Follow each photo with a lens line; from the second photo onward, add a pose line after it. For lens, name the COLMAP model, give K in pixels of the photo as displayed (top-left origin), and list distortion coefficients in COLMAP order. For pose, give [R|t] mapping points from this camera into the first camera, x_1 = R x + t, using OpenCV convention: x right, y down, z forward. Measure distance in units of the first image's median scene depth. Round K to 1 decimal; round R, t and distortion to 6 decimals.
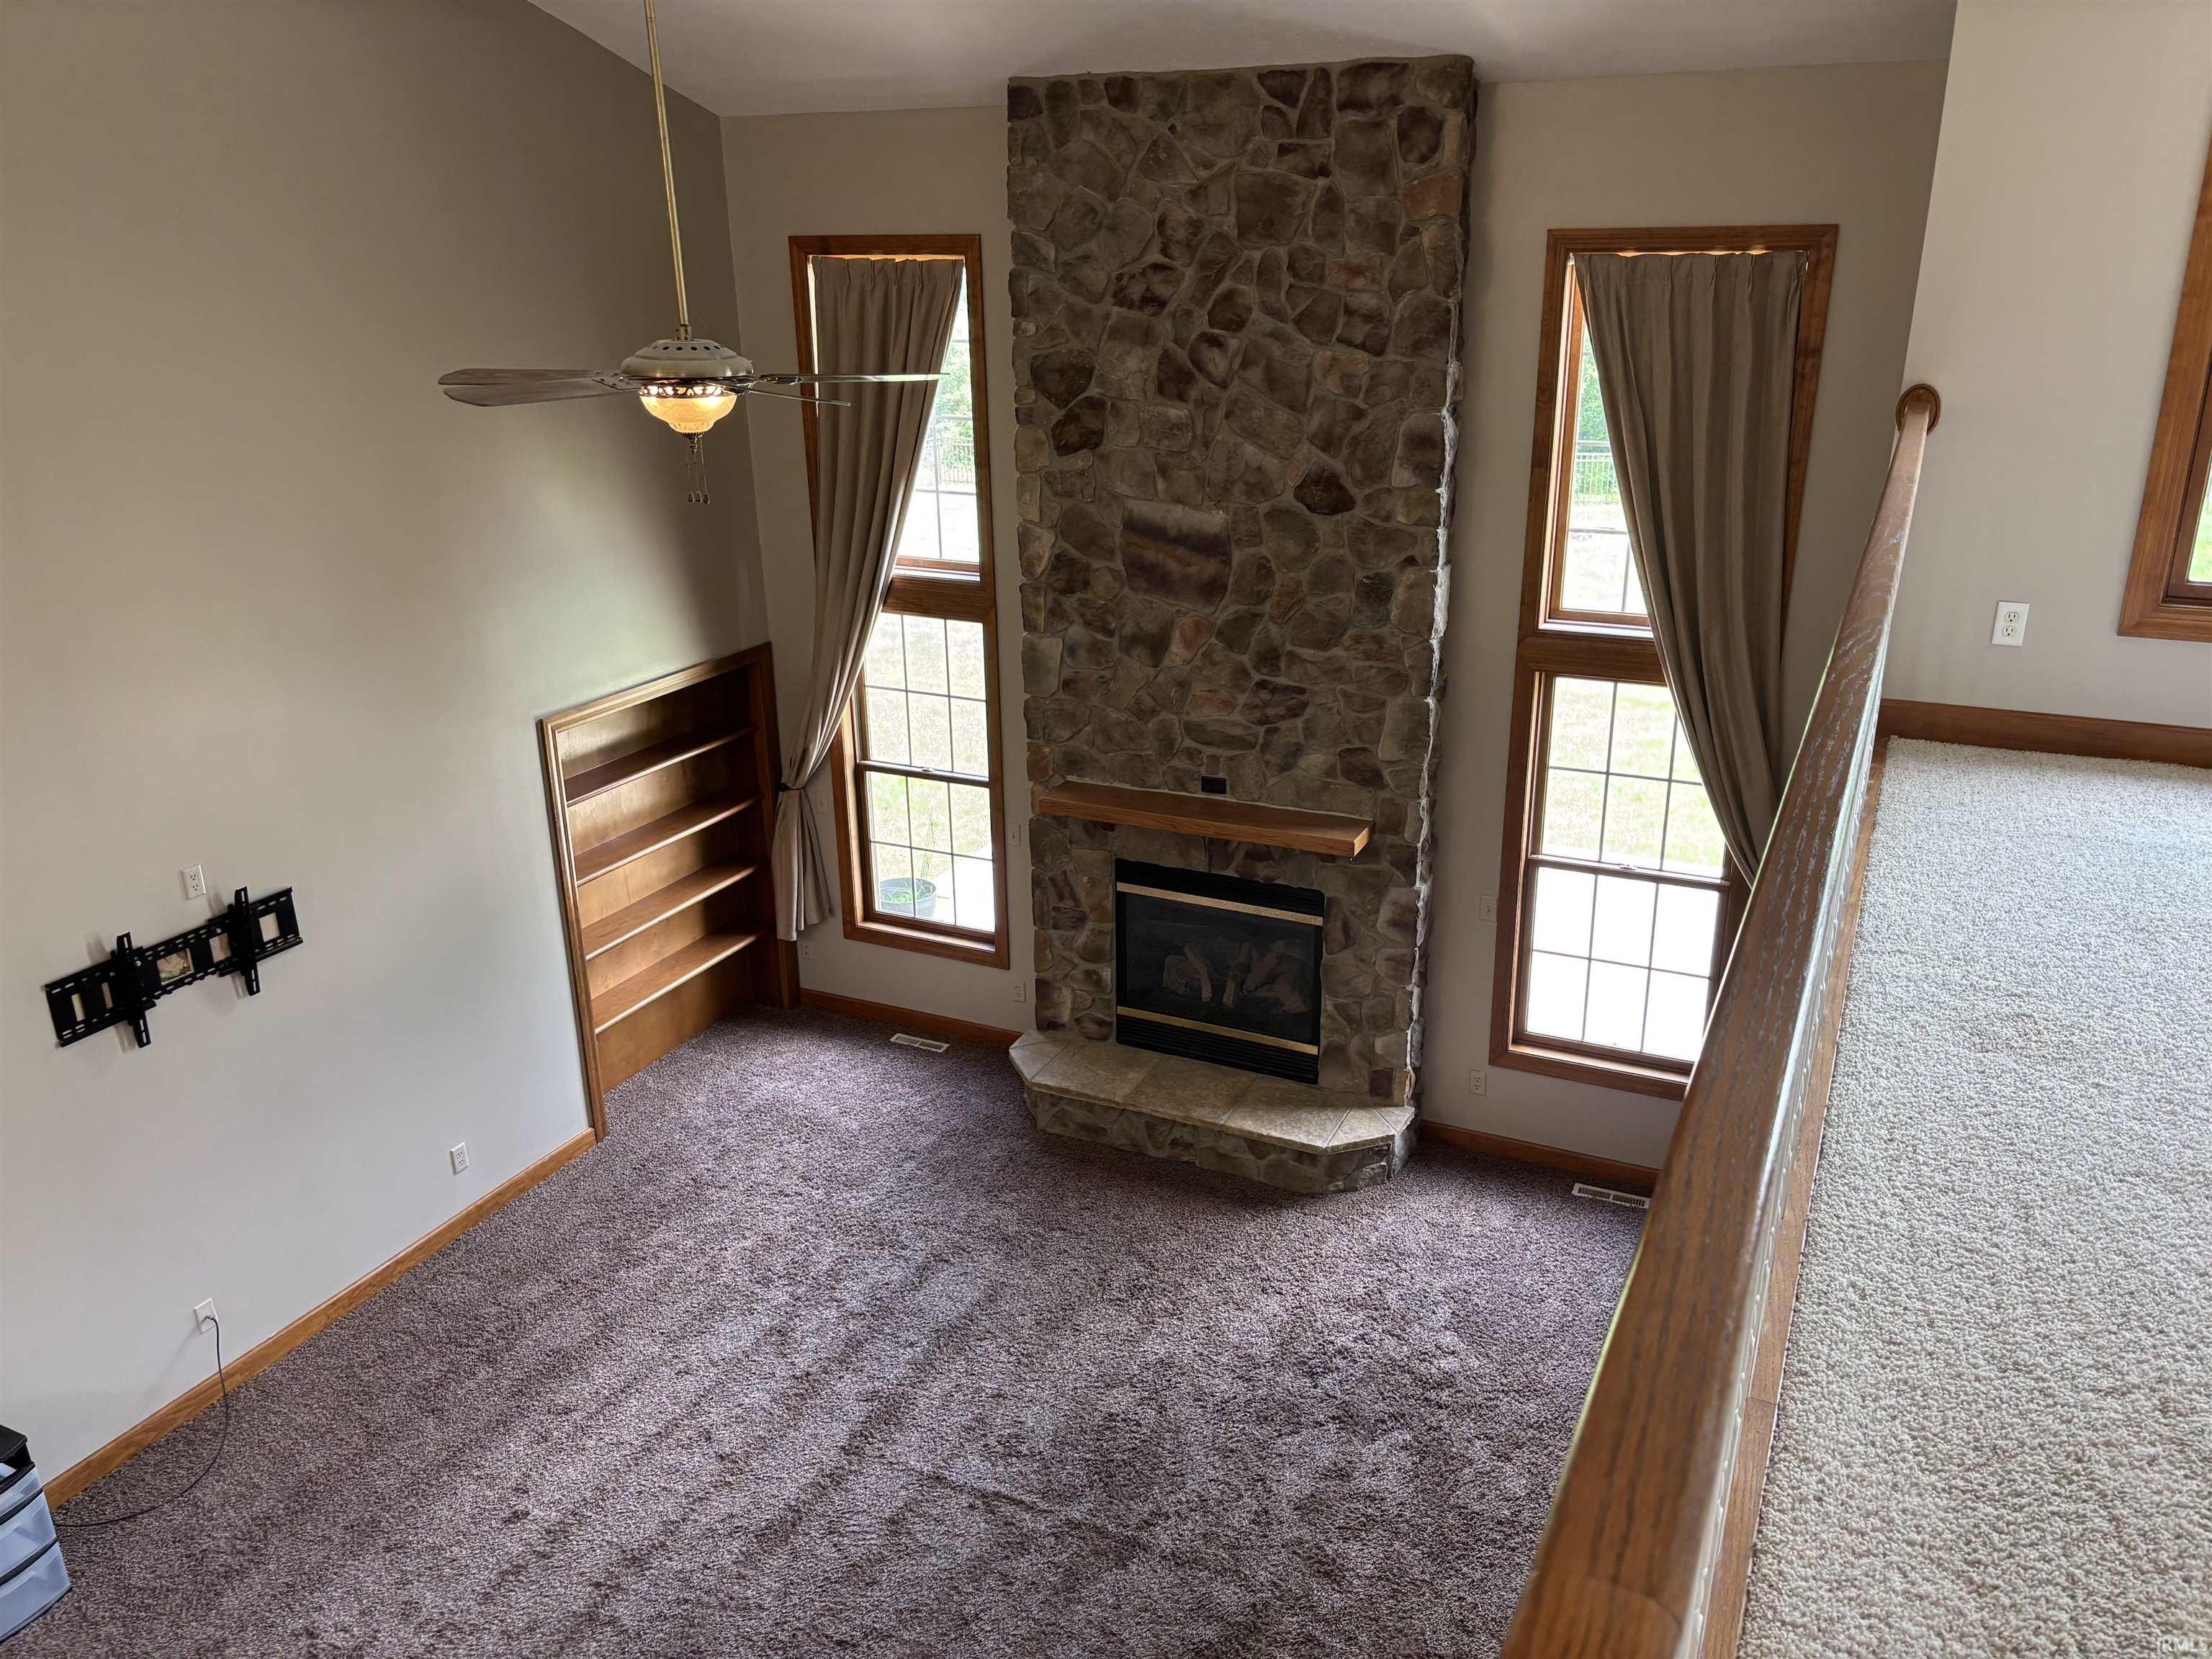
lens RADIAL K [[1660.4, 0, 1108.8], [0, 1660.4, 829.9], [0, 0, 1]] dist [0.004001, -0.000339]
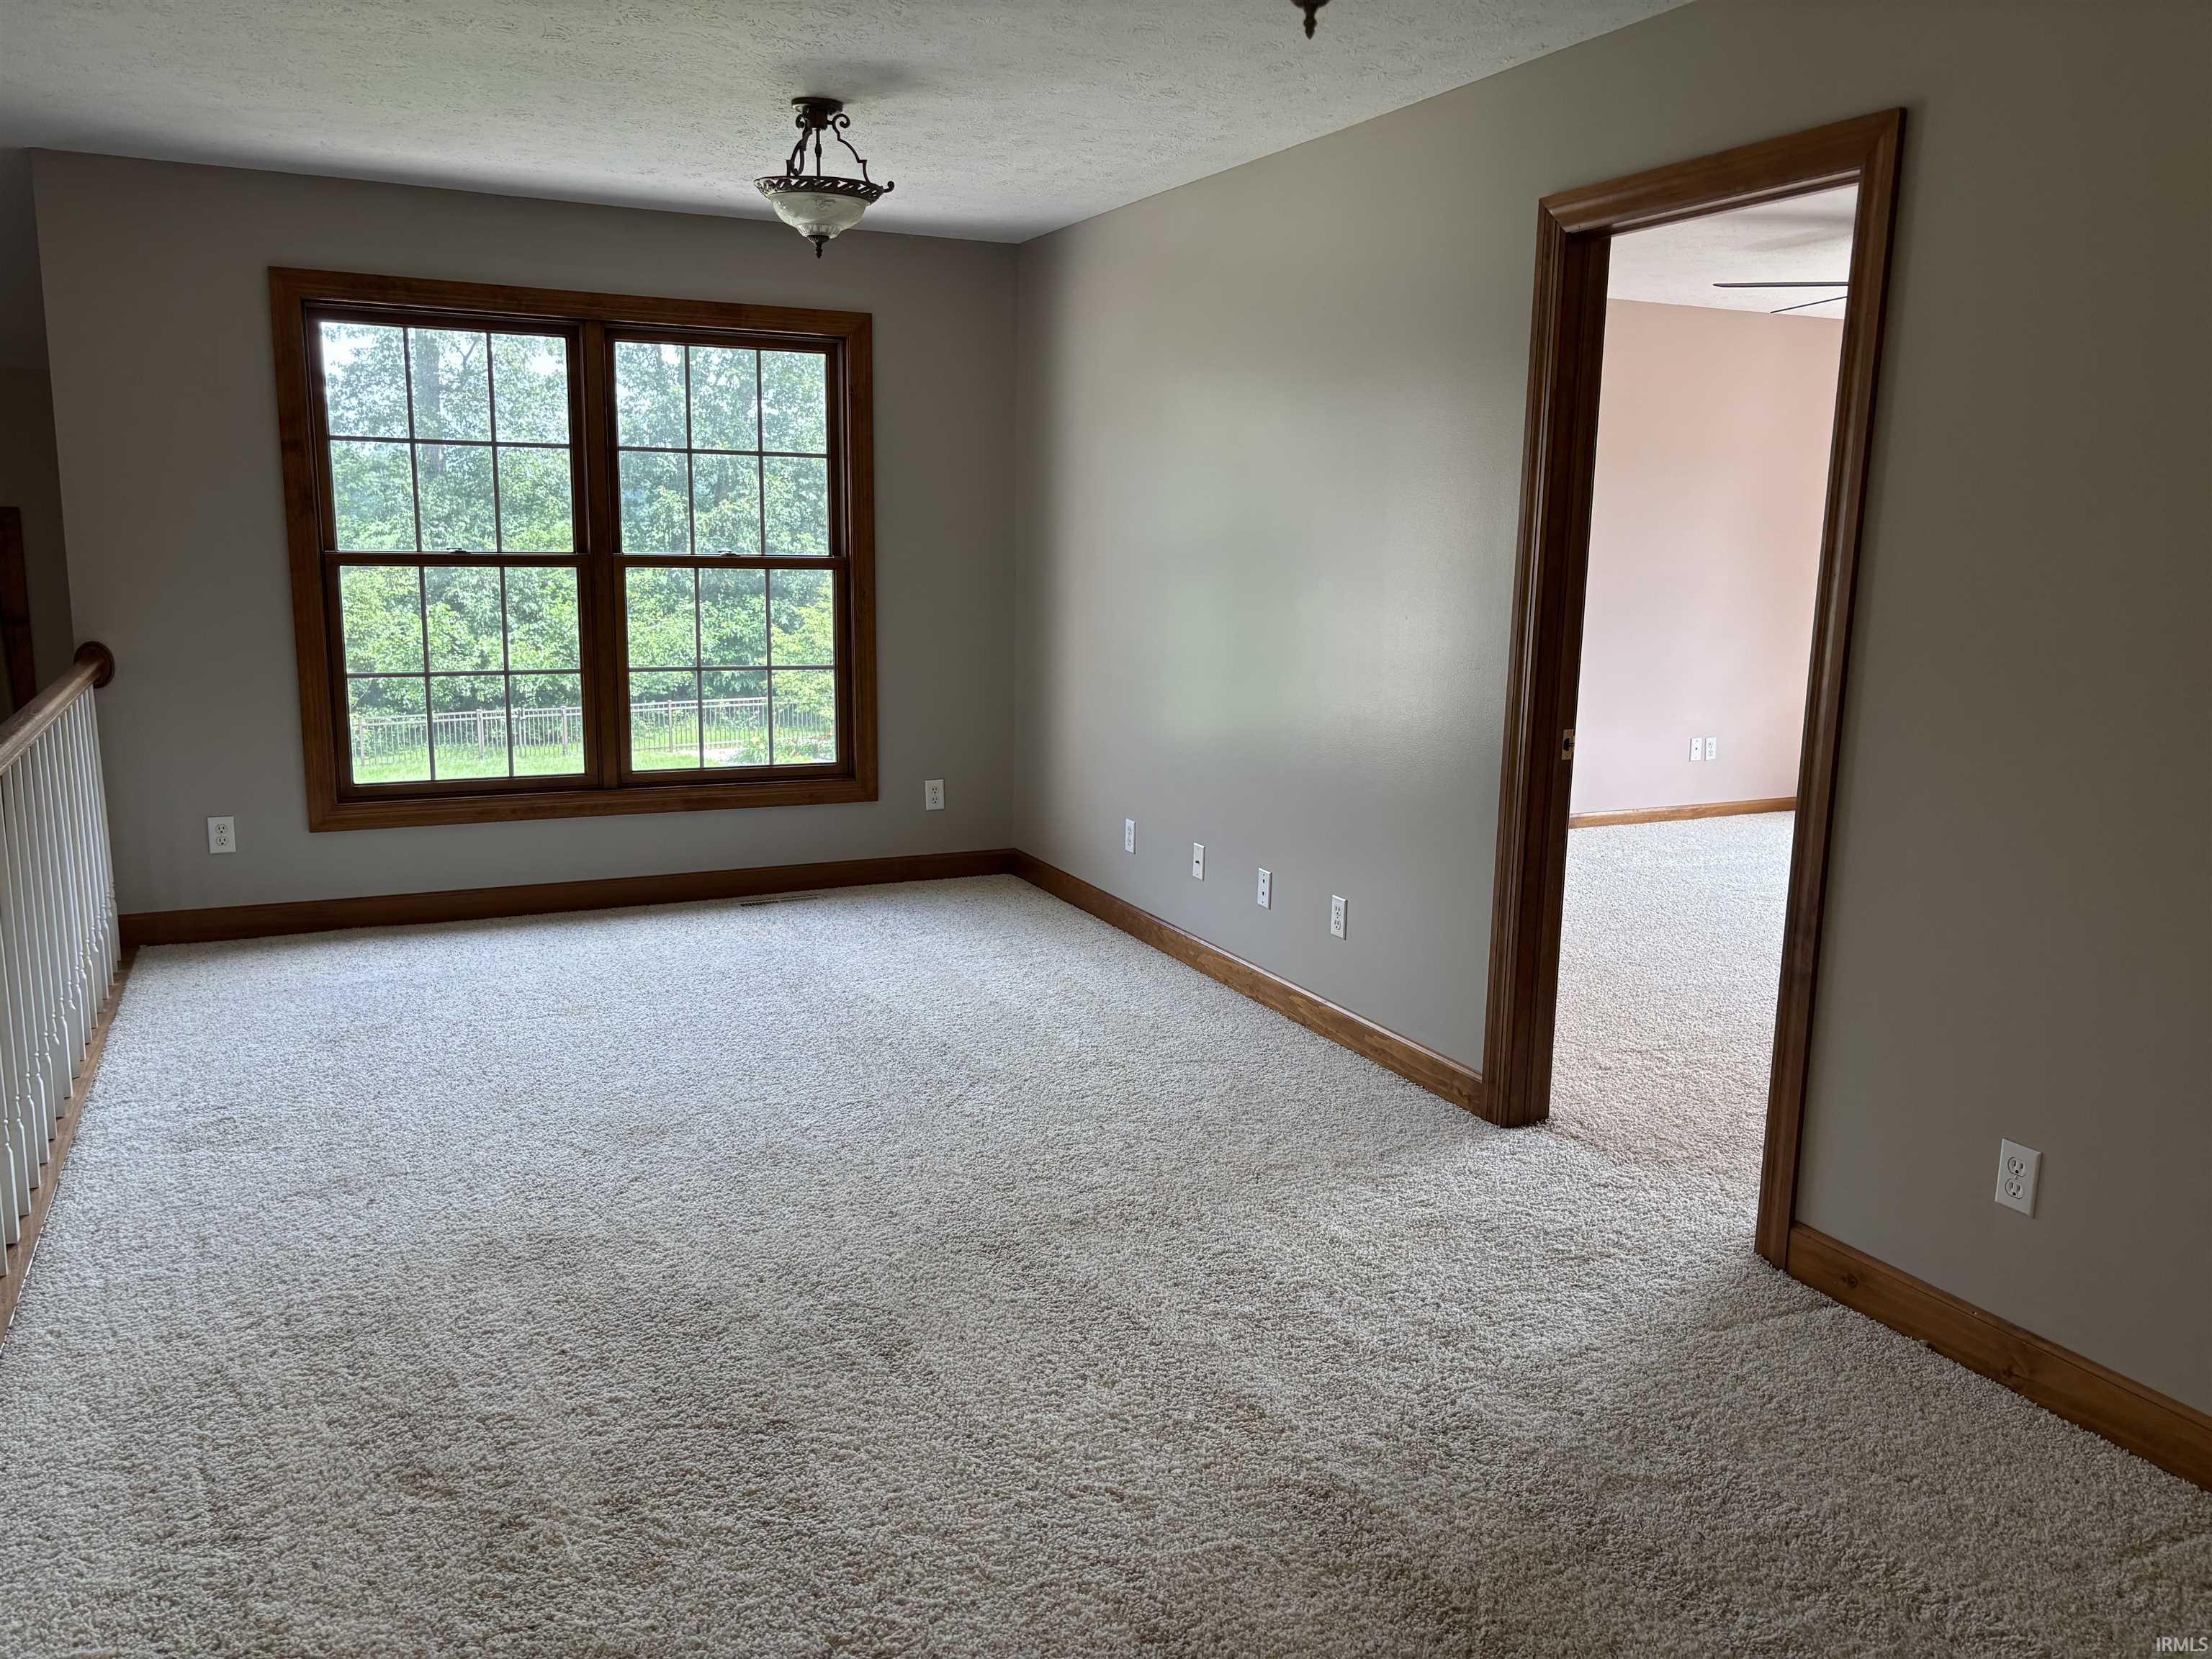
lens RADIAL K [[1660.4, 0, 1113.3], [0, 1660.4, 833.2], [0, 0, 1]] dist [0.004001, -0.000339]
pose [[0.612675, -0.125971, 0.780231, 0.006332], [0.244814, 0.968909, -0.035806, 0.095945], [-0.751462, 0.212949, 0.624466, -0.290859]]
